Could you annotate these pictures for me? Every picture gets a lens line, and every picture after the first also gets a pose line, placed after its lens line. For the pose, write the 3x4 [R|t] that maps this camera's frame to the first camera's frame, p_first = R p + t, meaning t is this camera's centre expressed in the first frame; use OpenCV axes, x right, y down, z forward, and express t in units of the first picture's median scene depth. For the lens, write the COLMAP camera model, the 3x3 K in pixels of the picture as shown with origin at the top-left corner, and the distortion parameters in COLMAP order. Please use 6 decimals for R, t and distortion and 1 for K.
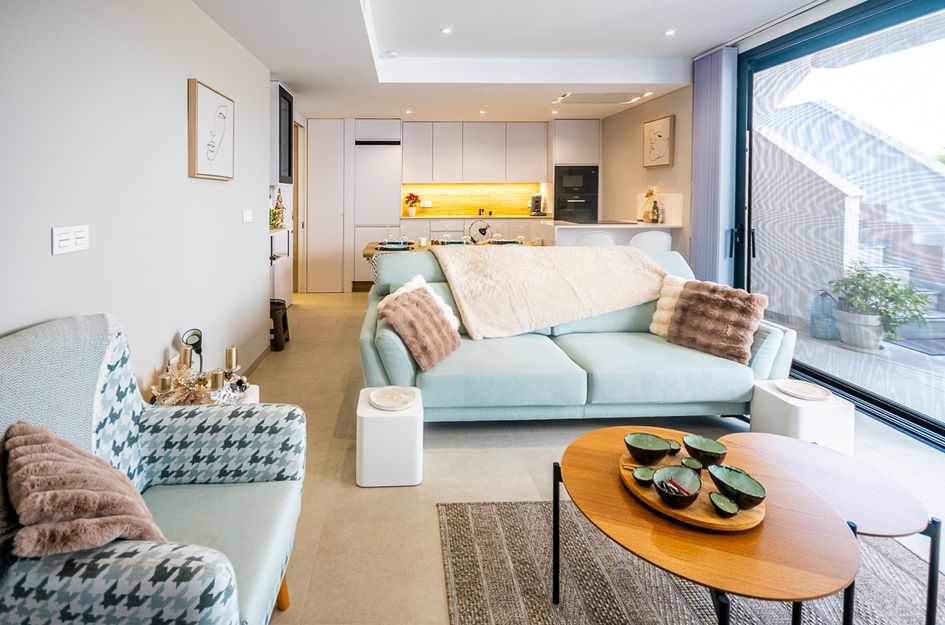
lens RADIAL K [[451.7, 0, 427.8], [0, 451.7, 206.8], [0, 0, 1]] dist [-0.000911, -0.001492]
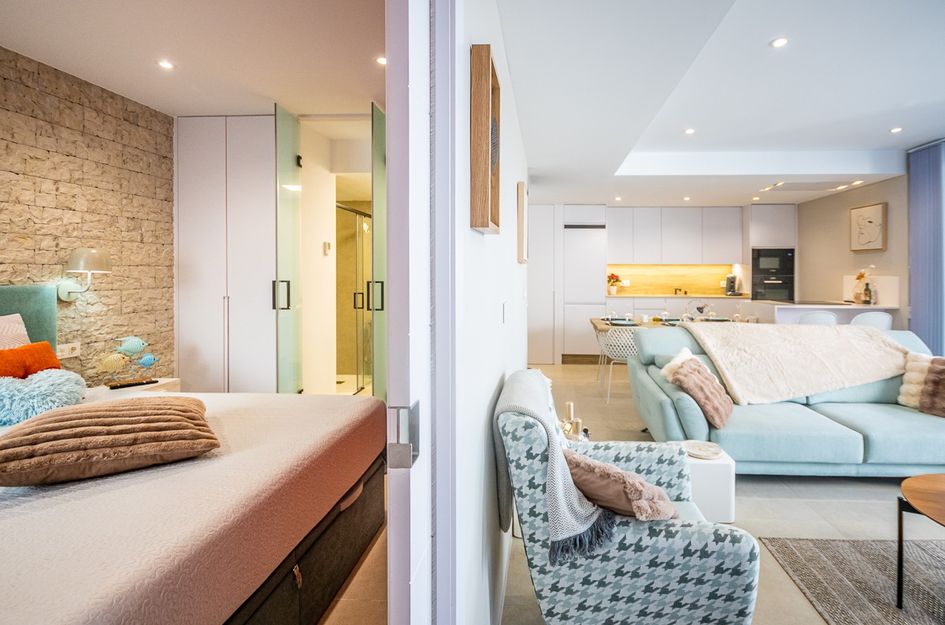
lens RADIAL K [[445.2, 0, 537.0], [0, 445.2, 272.9], [0, 0, 1]] dist [0.018731, -0.012628]
pose [[0.997800, 0.007126, -0.065913, -0.311477], [-0.008748, 0.999665, -0.024356, -0.007330], [0.065717, 0.024879, 0.997528, -0.155527]]
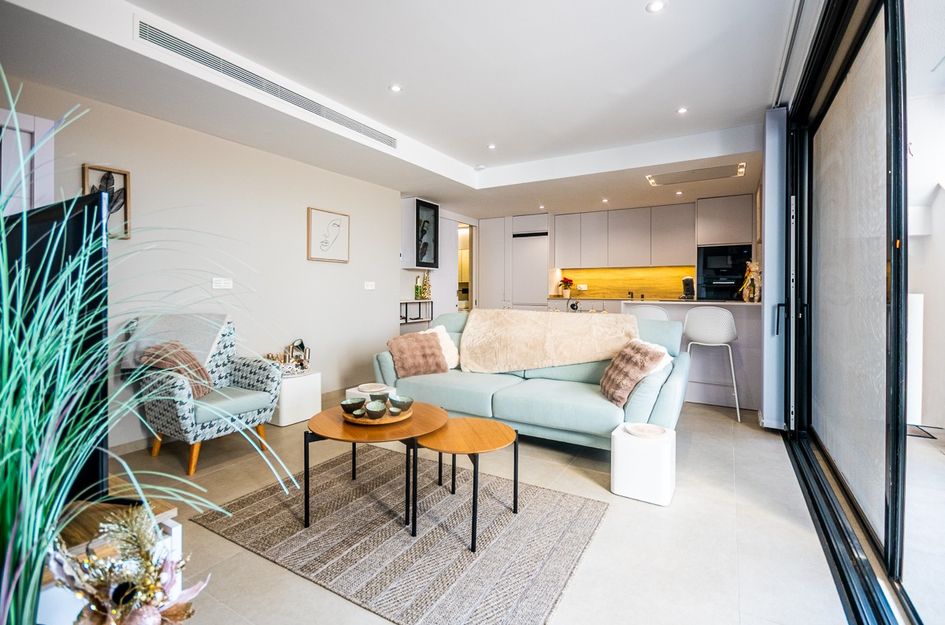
lens RADIAL K [[443.1, 0, 474.2], [0, 443.1, 298.3], [0, 0, 1]] dist [-0.003507, -0.000184]
pose [[0.838217, 0.012413, -0.545195, 0.805906], [-0.018548, 0.999811, -0.005753, 0.069825], [0.545021, 0.014934, 0.838290, -0.119779]]
